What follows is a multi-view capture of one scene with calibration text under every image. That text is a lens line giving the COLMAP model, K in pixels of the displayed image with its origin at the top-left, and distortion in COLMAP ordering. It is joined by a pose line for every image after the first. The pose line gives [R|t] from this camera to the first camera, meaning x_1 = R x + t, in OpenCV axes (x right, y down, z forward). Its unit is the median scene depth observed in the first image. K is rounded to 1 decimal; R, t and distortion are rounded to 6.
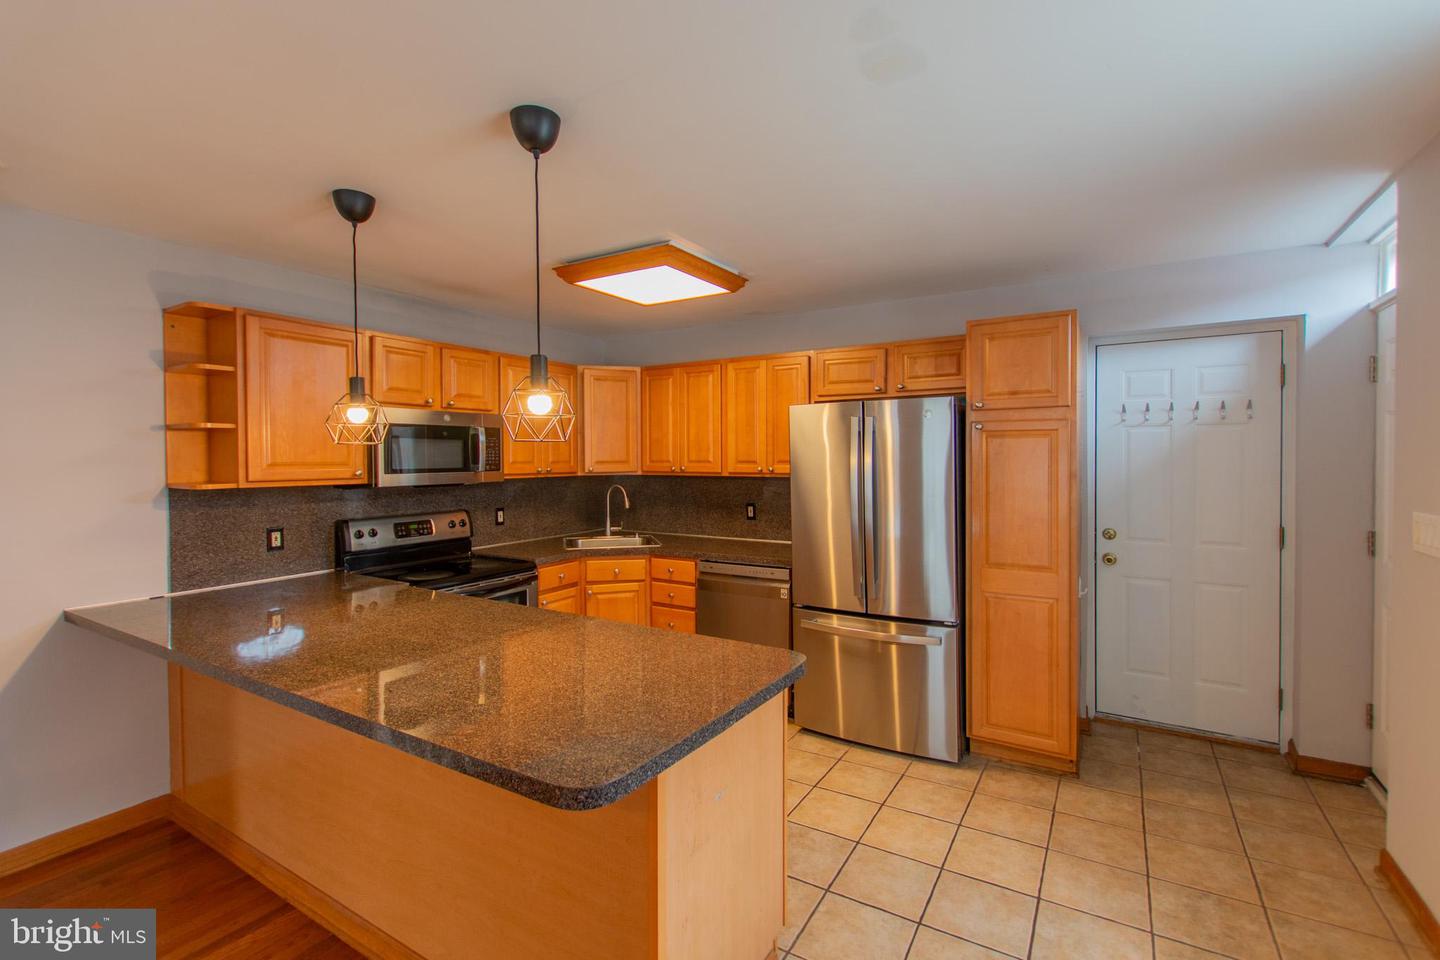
lens RADIAL K [[632.8, 0, 729.9], [0, 632.8, 465.2], [0, 0, 1]] dist [0.005841, 0.000218]
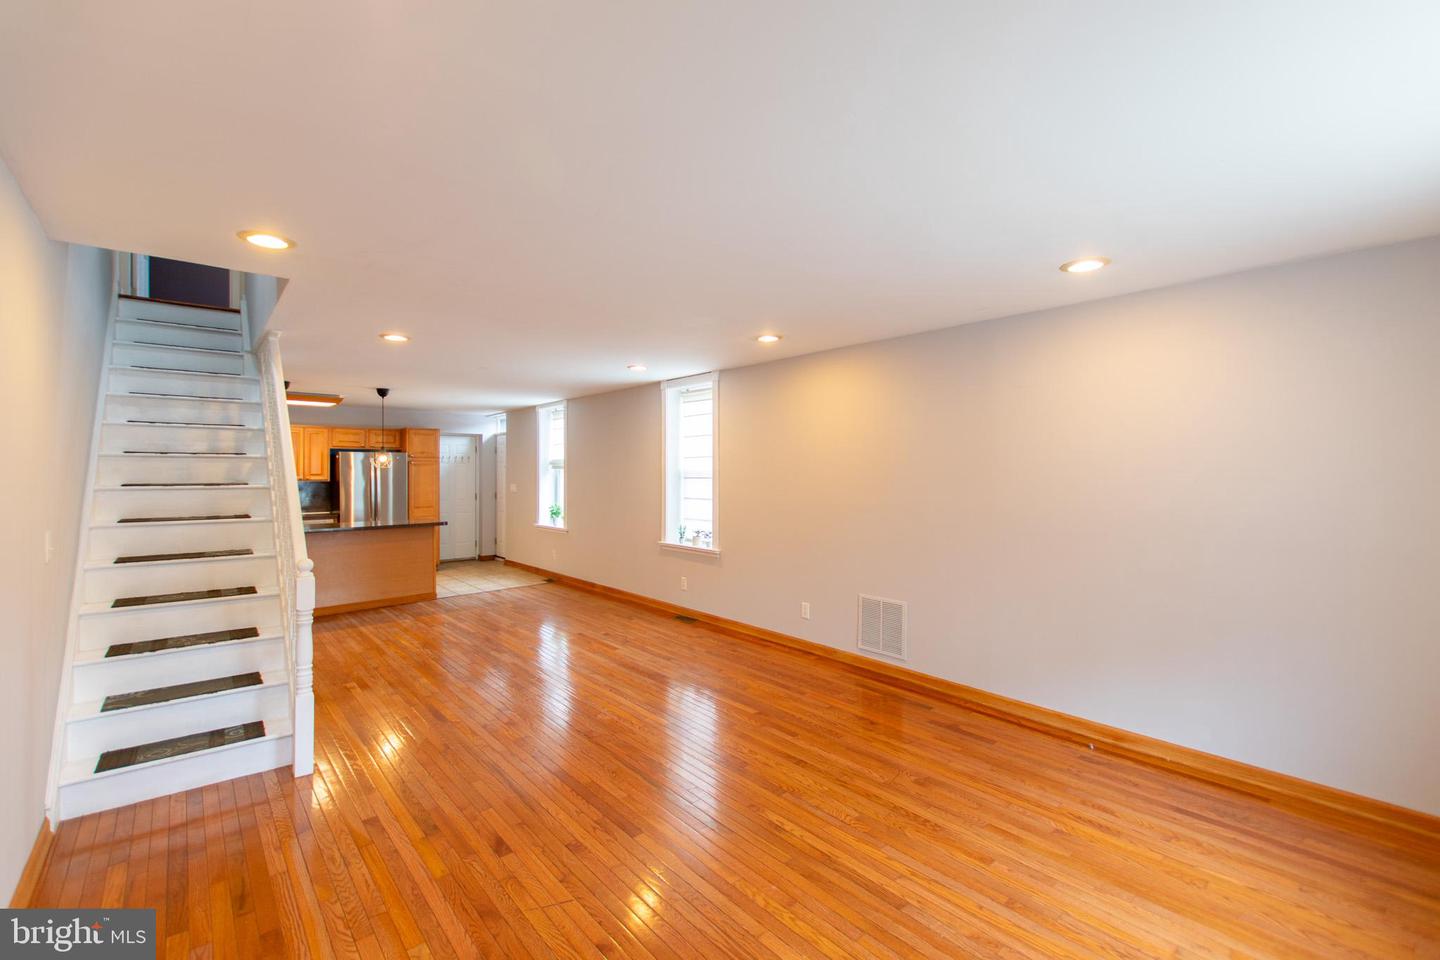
lens RADIAL K [[625.3, 0, 712.9], [0, 625.3, 467.8], [0, 0, 1]] dist [0.007562, 0.000045]
pose [[0.314286, 0.012773, 0.949242, -1.716759], [0.010662, 0.999799, -0.016983, 0.025980], [-0.949269, 0.015458, 0.314086, -1.130955]]
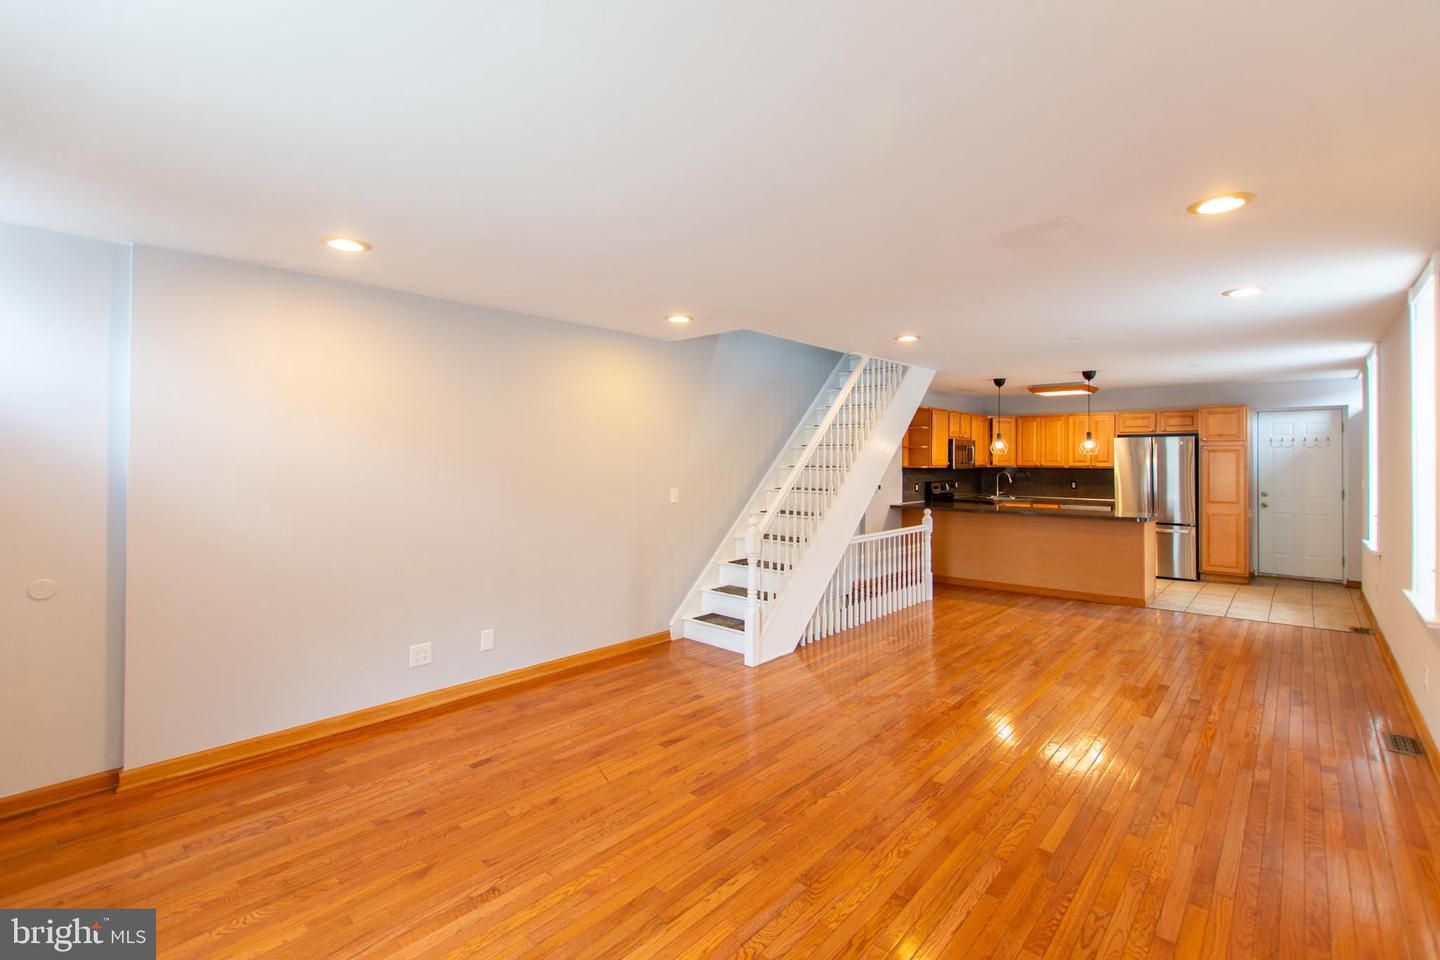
lens RADIAL K [[637.8, 0, 731.8], [0, 637.8, 452.2], [0, 0, 1]] dist [0.001443, -0.000536]
pose [[0.982653, 0.007956, -0.185284, -0.852463], [-0.012042, 0.999708, -0.020937, 0.028068], [0.185064, 0.022805, 0.982462, -1.598101]]
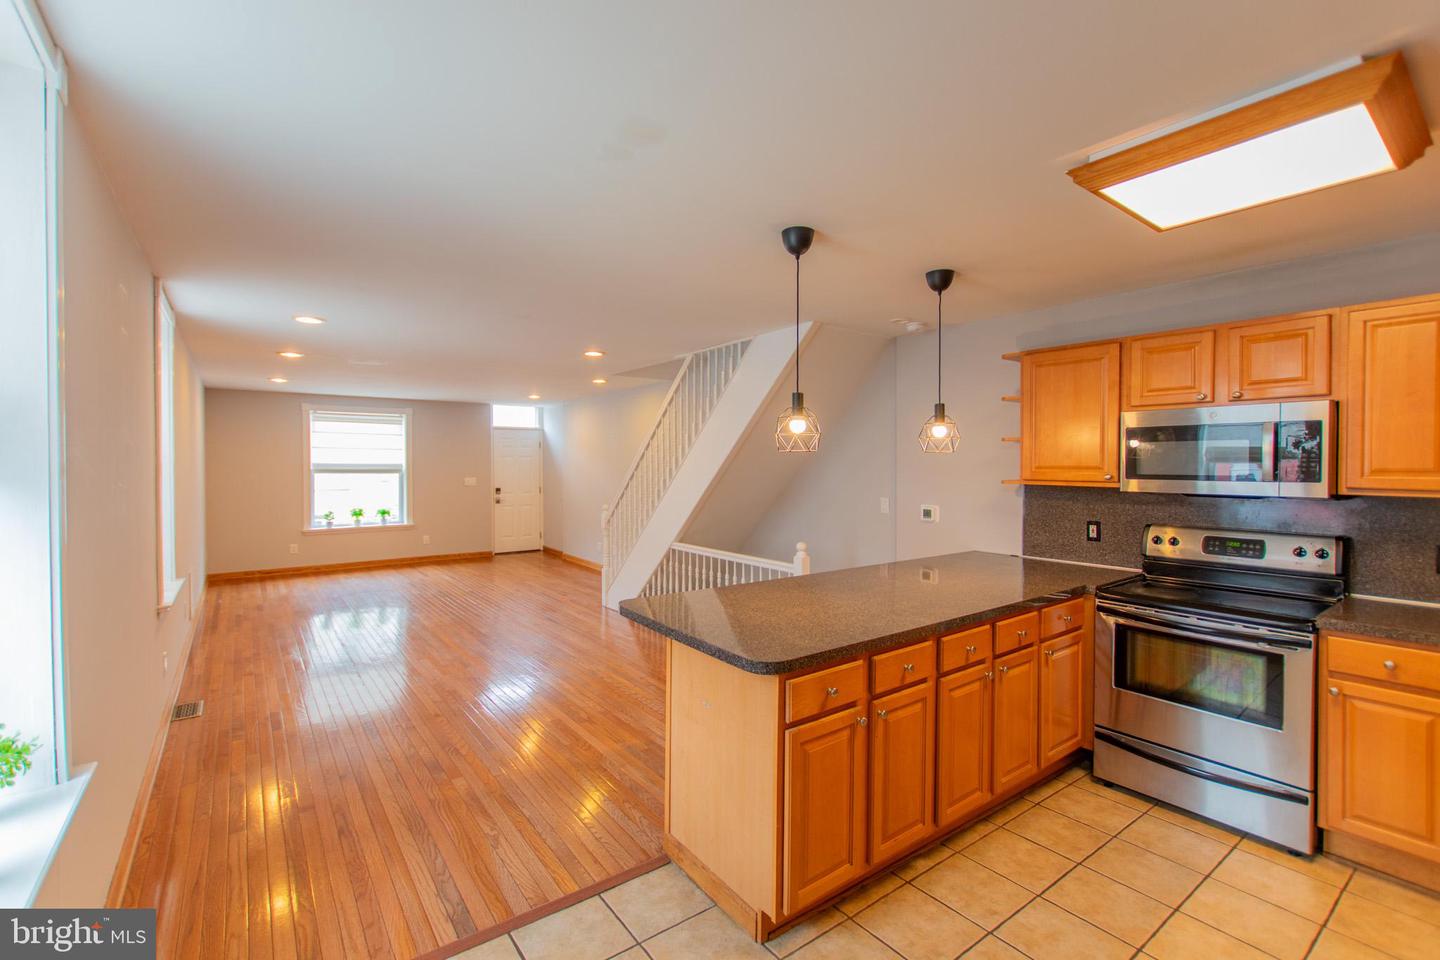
lens RADIAL K [[636.9, 0, 693.4], [0, 636.9, 471.8], [0, 0, 1]] dist [0.003589, 0.000365]
pose [[-0.397462, 0.018189, -0.917438, 0.568131], [-0.012045, 0.999614, 0.025036, -0.012186], [0.917539, 0.021002, -0.397090, 0.676457]]
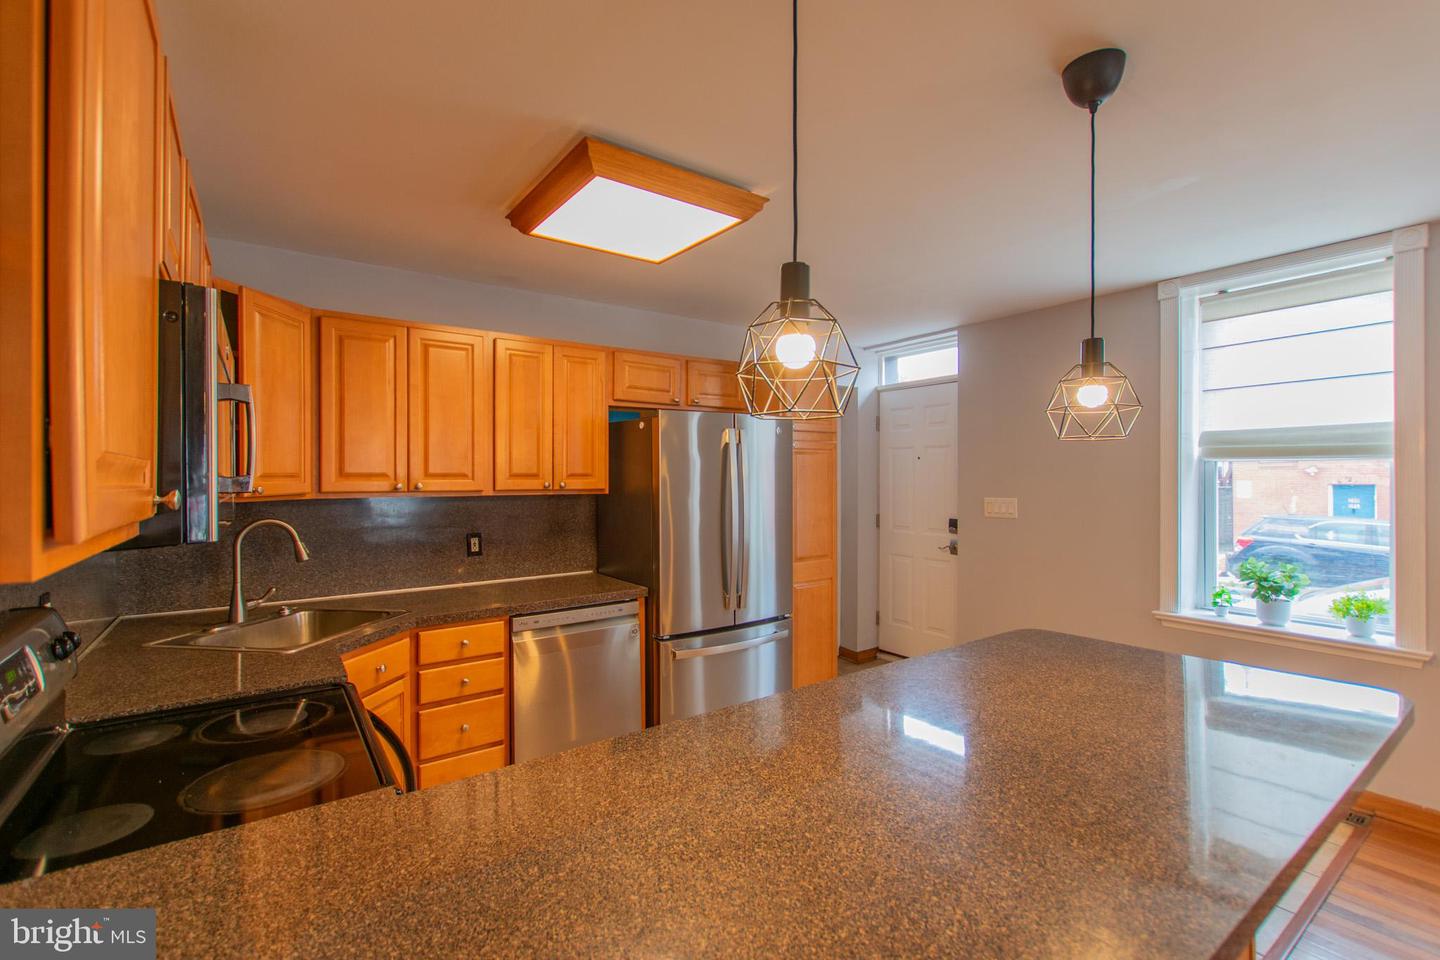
lens RADIAL K [[636.5, 0, 713.4], [0, 636.5, 475.9], [0, 0, 1]] dist [0.004515, -0.000083]
pose [[0.403778, 0.004267, 0.914847, -0.645899], [0.014053, 0.999842, -0.010866, 0.007464], [-0.914749, 0.017244, 0.403655, 0.556633]]
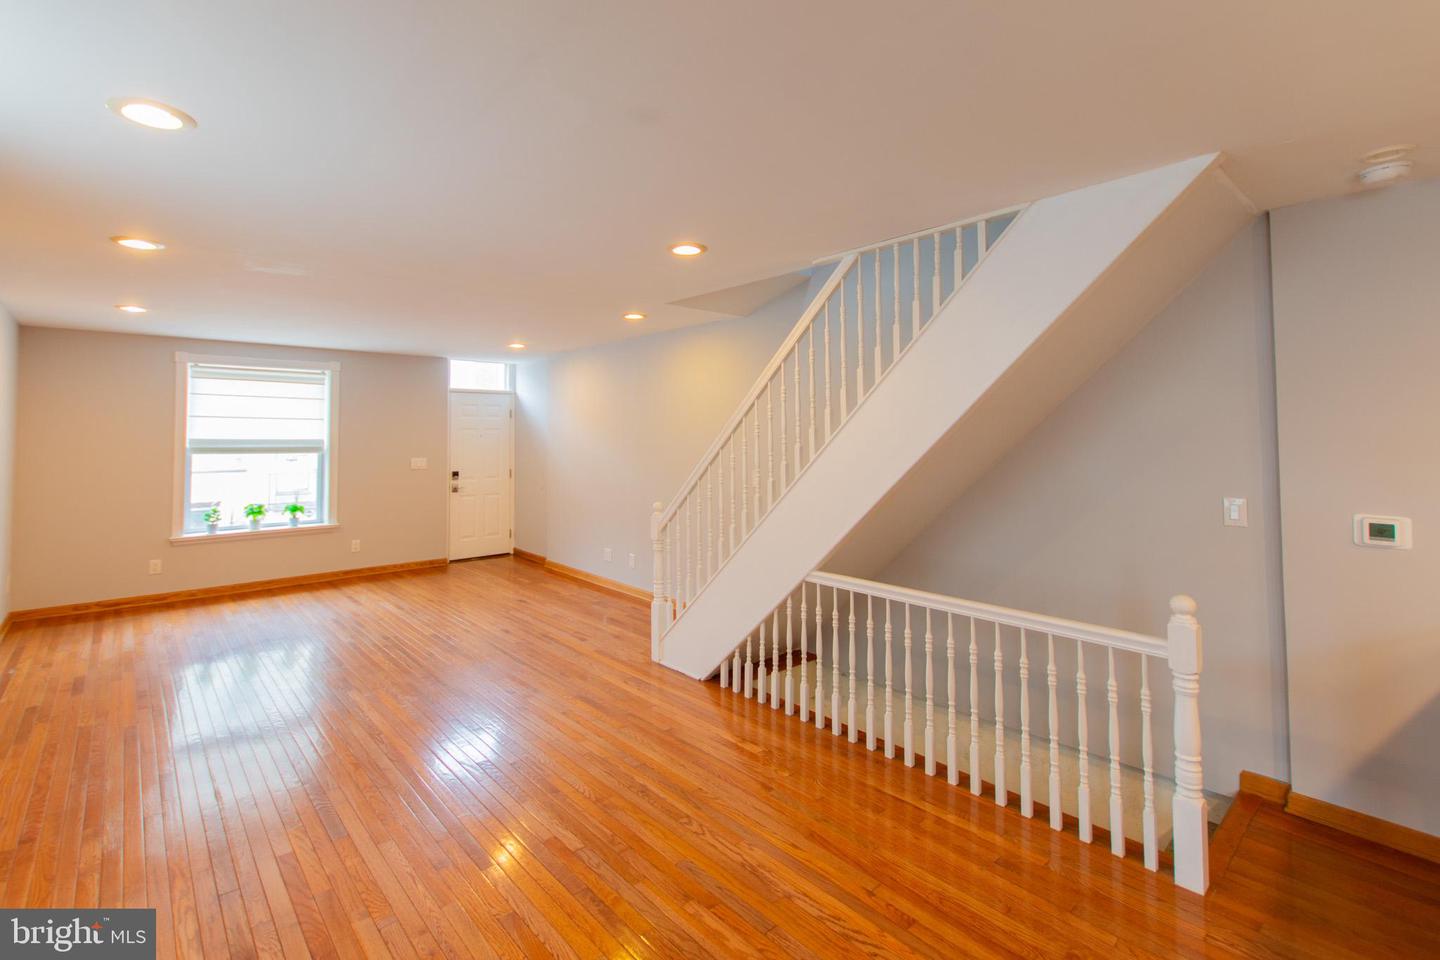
lens RADIAL K [[629.3, 0, 657.8], [0, 629.3, 411.6], [0, 0, 1]] dist [-0.000729, -0.000549]
pose [[-0.322021, -0.030735, -0.946233, 0.103733], [-0.009717, 0.999528, -0.029160, -0.002600], [0.946683, -0.000196, -0.322167, 0.099834]]
